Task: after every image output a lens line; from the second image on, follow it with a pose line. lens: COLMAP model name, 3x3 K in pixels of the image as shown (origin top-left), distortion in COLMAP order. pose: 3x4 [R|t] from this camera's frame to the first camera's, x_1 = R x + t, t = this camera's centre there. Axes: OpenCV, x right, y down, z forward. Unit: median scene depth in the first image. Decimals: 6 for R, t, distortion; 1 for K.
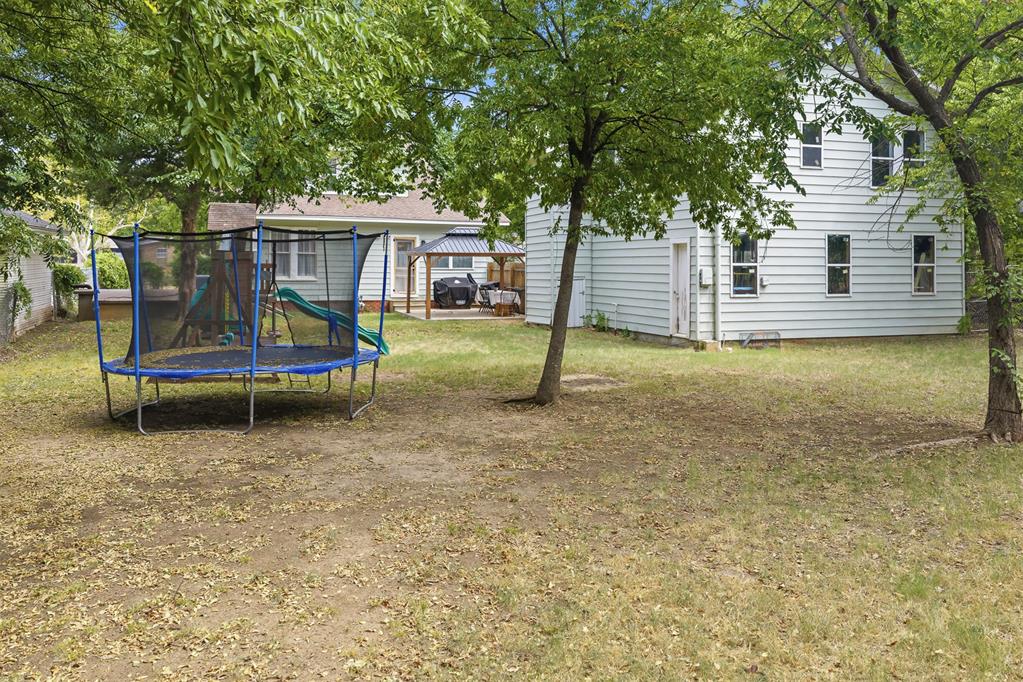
lens RADIAL K [[826.3, 0, 516.1], [0, 826.3, 330.6], [0, 0, 1]] dist [0.013067, 0.003968]
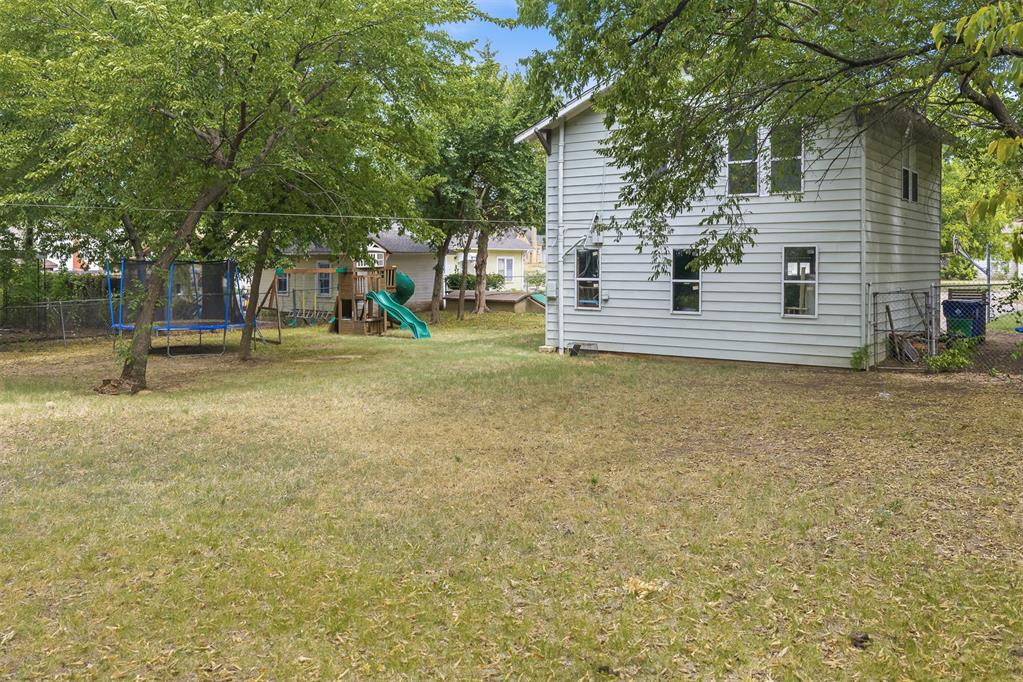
lens RADIAL K [[826.3, 0, 516.1], [0, 826.3, 330.6], [0, 0, 1]] dist [0.013067, 0.003968]
pose [[0.537356, 0.057157, -0.841416, 1.113706], [-0.078266, 0.996775, 0.017727, -0.025123], [0.839716, 0.056329, 0.540096, 0.344840]]
